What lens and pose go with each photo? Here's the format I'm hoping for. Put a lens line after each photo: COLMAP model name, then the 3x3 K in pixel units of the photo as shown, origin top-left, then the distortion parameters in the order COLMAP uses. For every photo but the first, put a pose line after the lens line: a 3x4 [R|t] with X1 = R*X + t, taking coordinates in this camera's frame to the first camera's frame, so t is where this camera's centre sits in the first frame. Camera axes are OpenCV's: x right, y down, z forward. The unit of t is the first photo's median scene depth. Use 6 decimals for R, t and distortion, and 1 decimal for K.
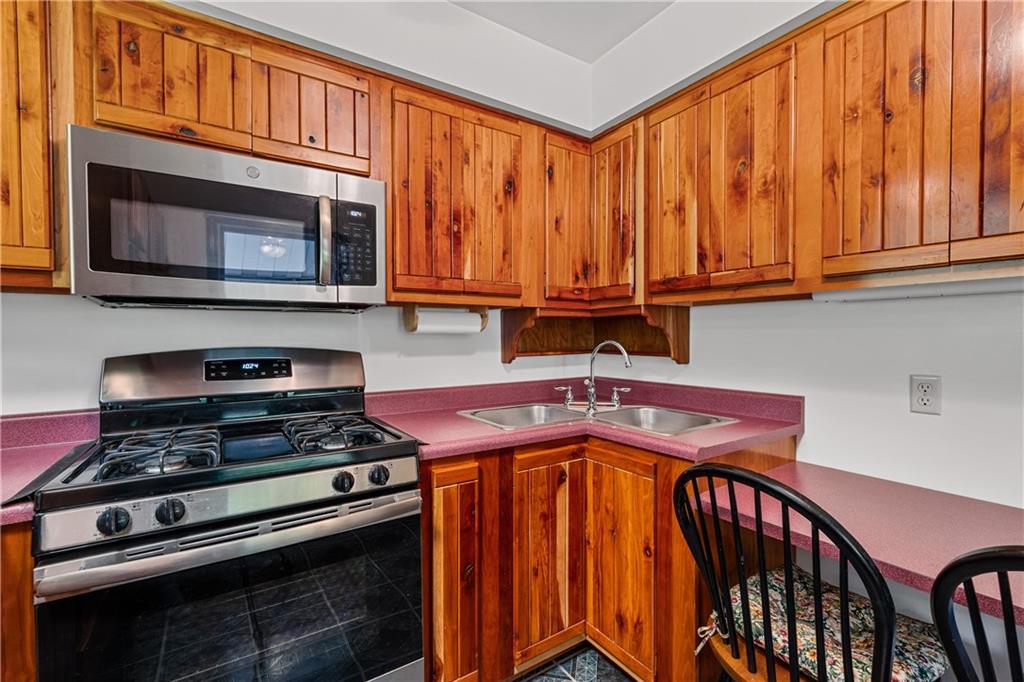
lens RADIAL K [[447.1, 0, 511.4], [0, 447.1, 341.5], [0, 0, 1]] dist [-0.002365, 0.000189]
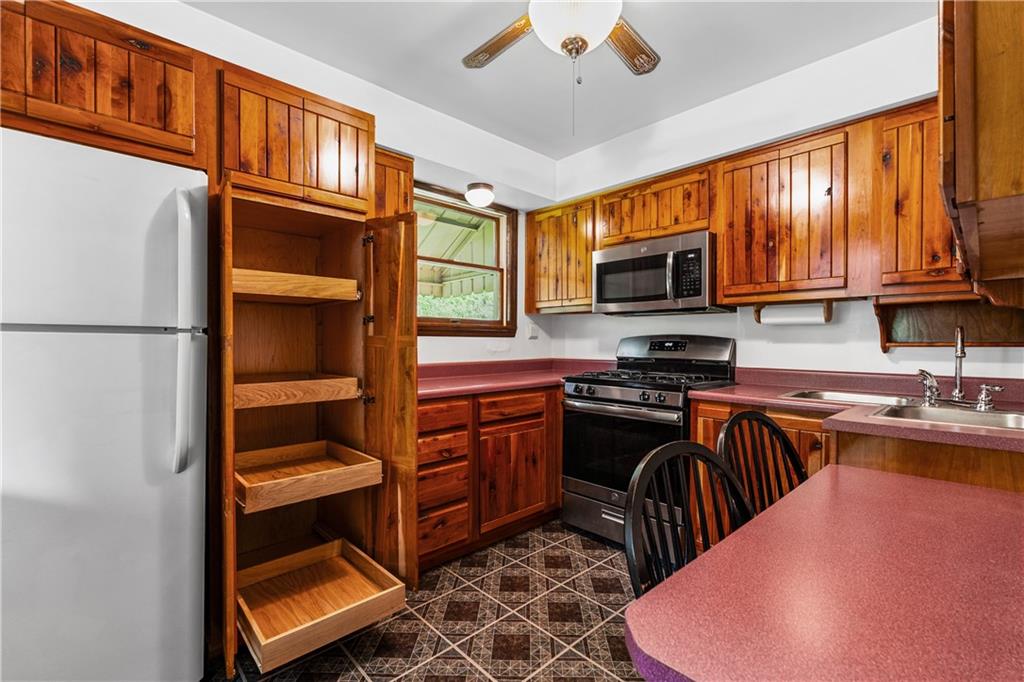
lens RADIAL K [[447.1, 0, 515.6], [0, 447.1, 342.8], [0, 0, 1]] dist [-0.002365, 0.000189]
pose [[0.177514, 0.009900, -0.984068, 1.109360], [-0.016722, 0.999835, 0.007042, 0.044464], [0.983976, 0.015205, 0.177650, 0.028991]]
